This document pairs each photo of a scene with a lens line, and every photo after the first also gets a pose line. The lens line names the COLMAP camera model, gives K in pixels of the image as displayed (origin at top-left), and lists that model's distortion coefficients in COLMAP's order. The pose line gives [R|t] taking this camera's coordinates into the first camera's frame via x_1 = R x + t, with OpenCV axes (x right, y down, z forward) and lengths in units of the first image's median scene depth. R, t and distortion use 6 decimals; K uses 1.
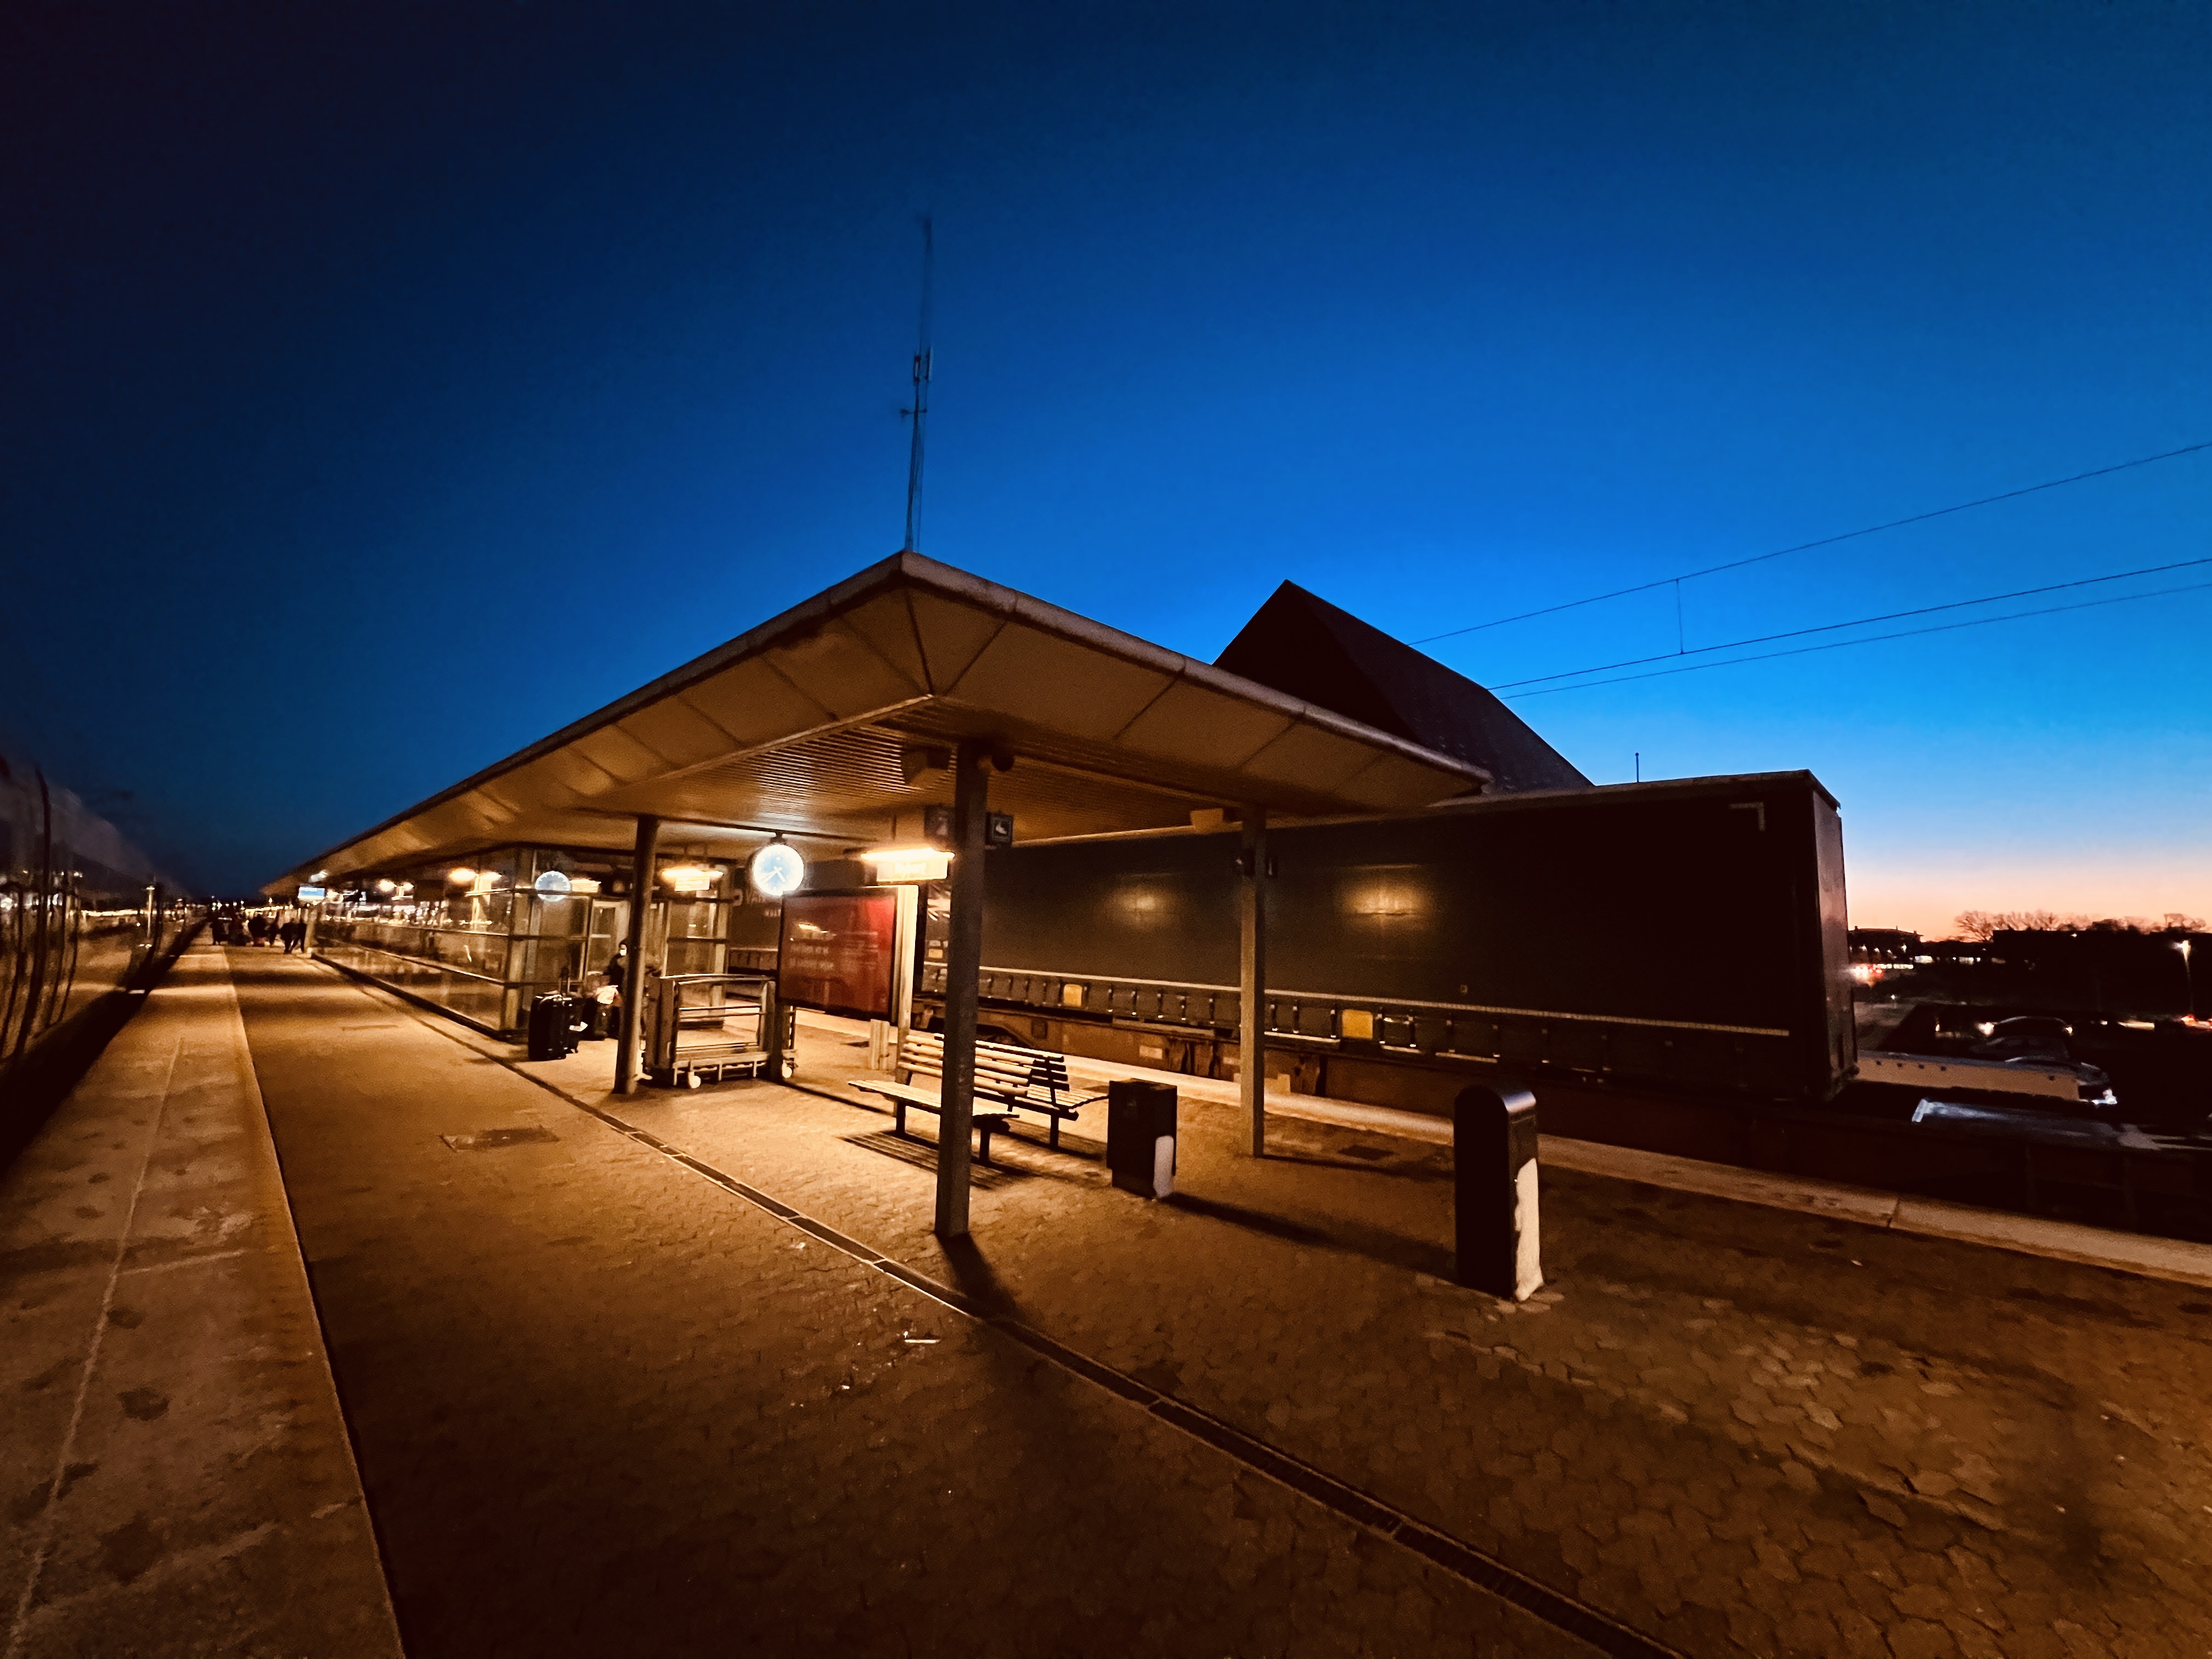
lens RADIAL K [[884.0, 0, 1105.0], [0, 884.0, 830.0], [0, 0, 1]] dist [-0.011681, -0.000293]
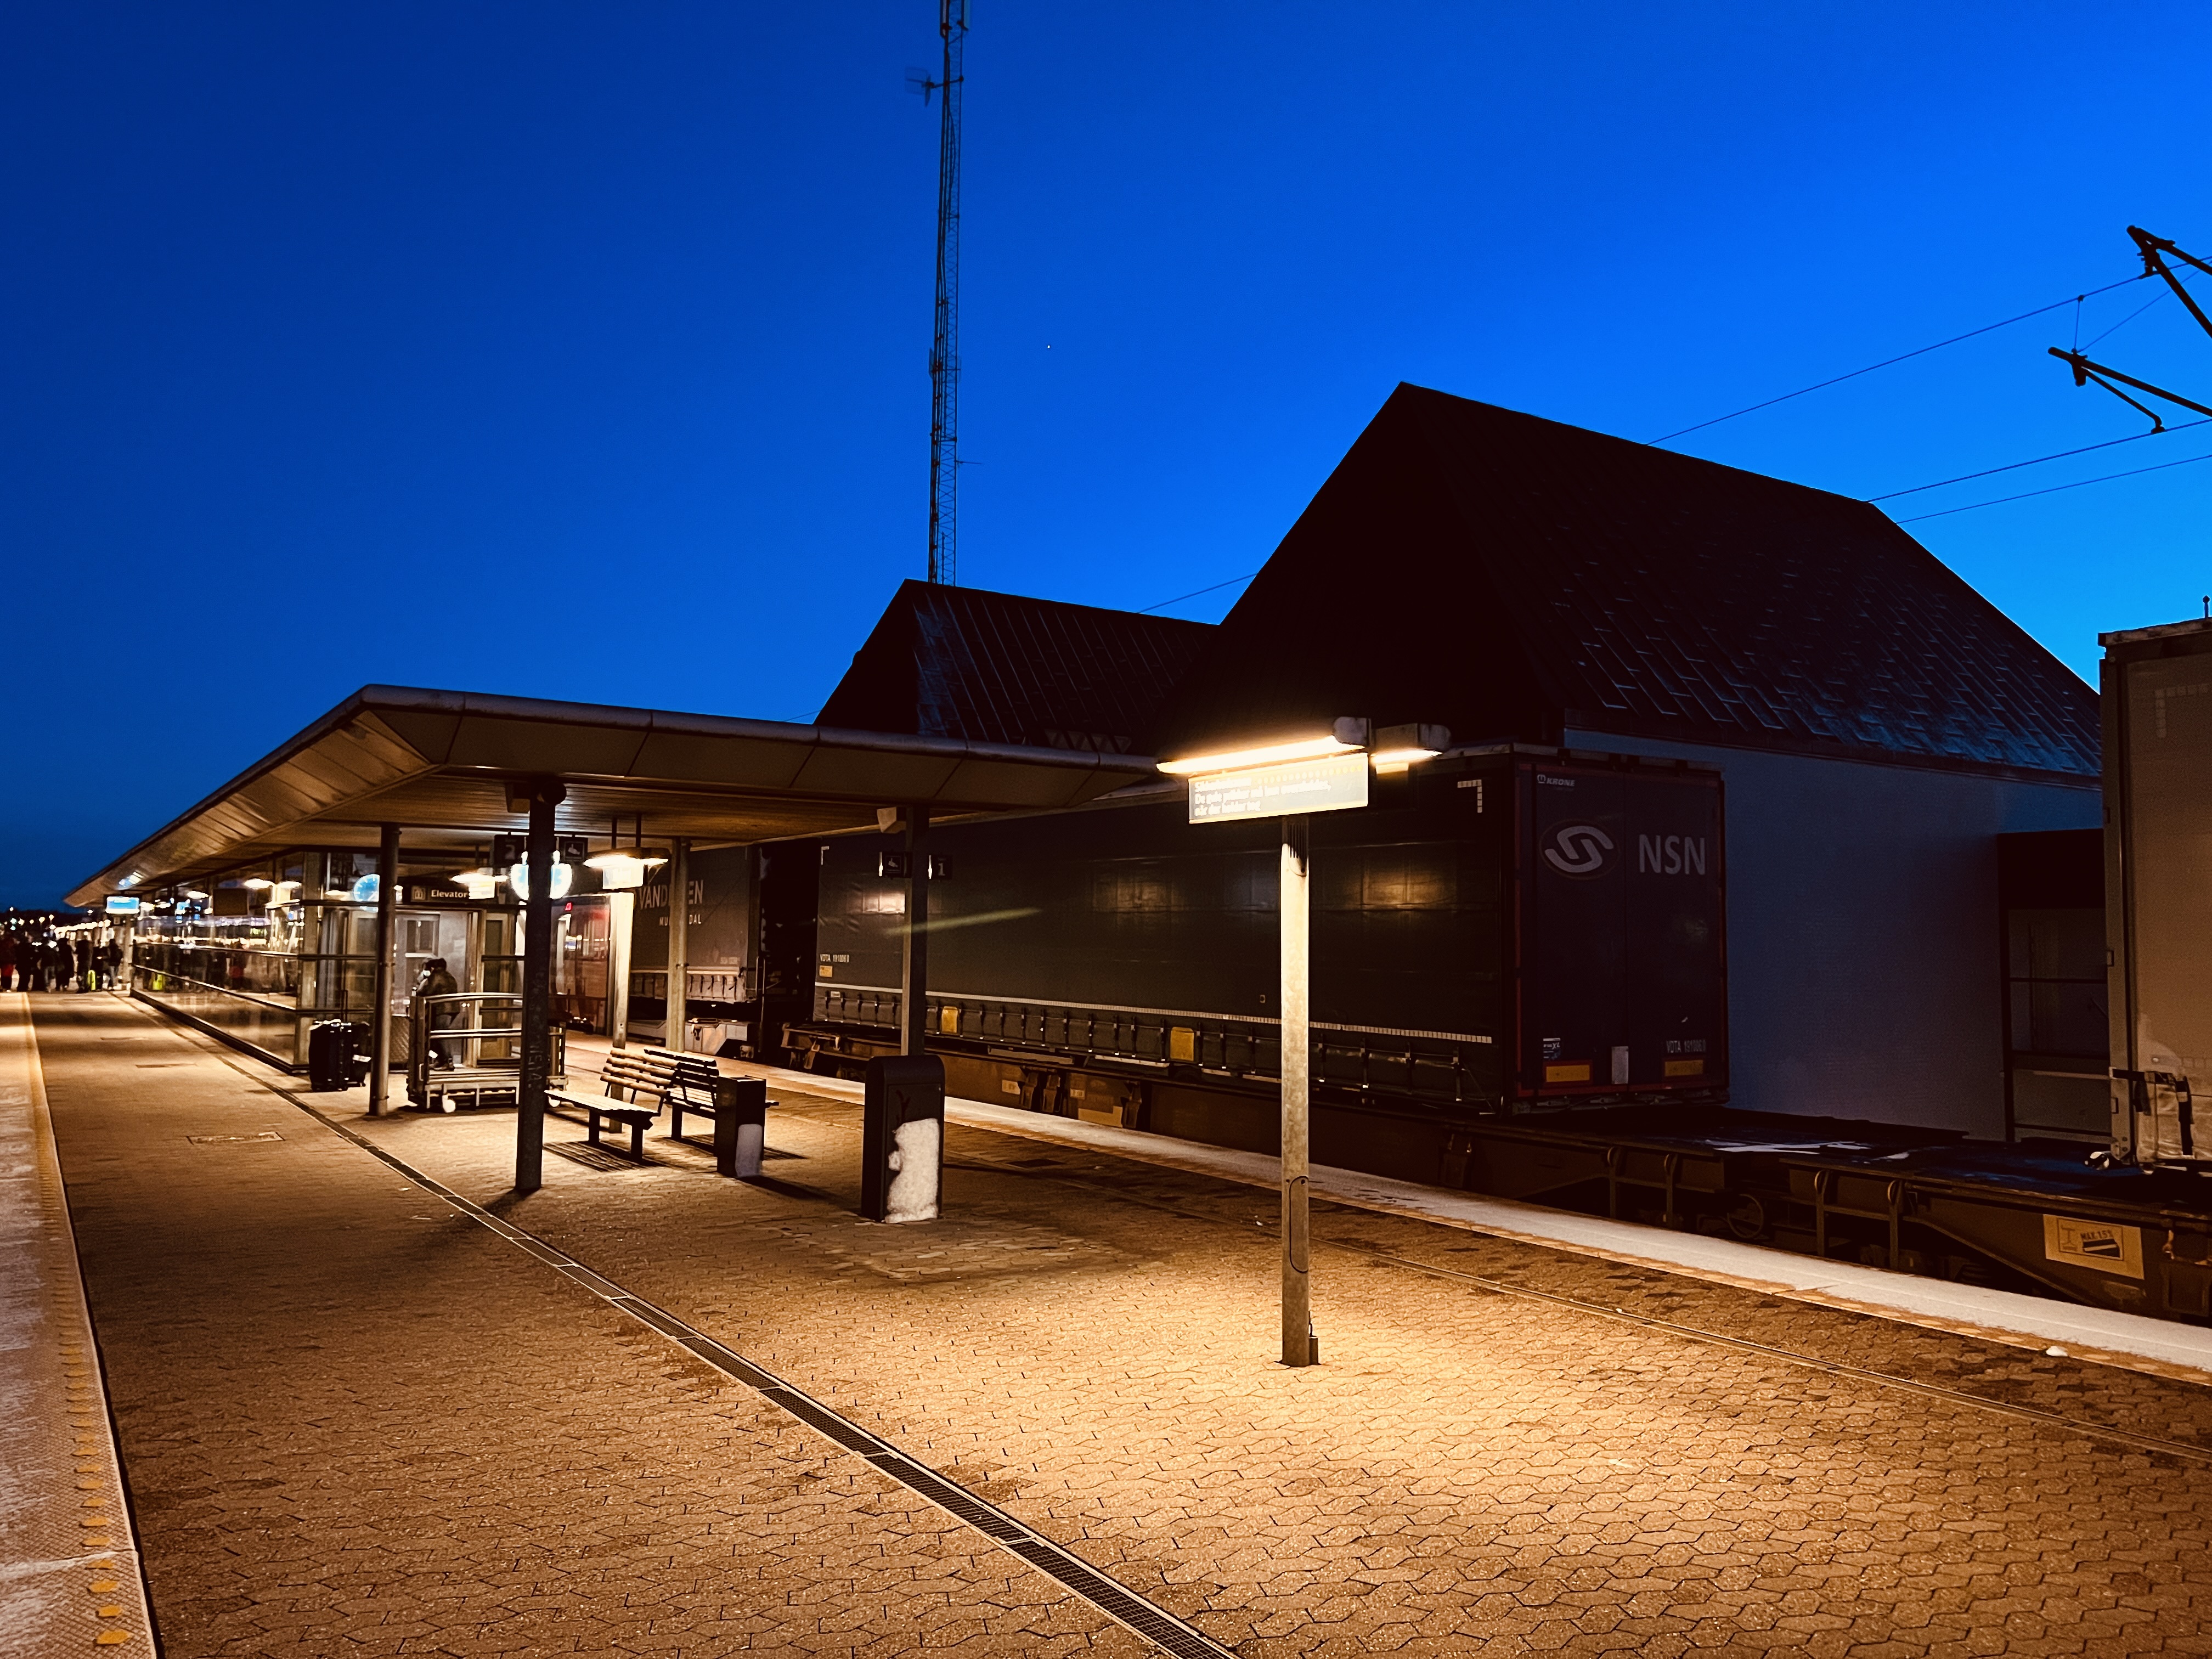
lens RADIAL K [[1657.6, 0, 1109.4], [0, 1657.6, 821.9], [0, 0, 1]] dist [0.040398, -0.067147]
pose [[0.977234, -0.031411, -0.209826, 0.480192], [0.040382, 0.998438, 0.038604, -0.044085], [0.208286, -0.046198, 0.976976, -0.455025]]
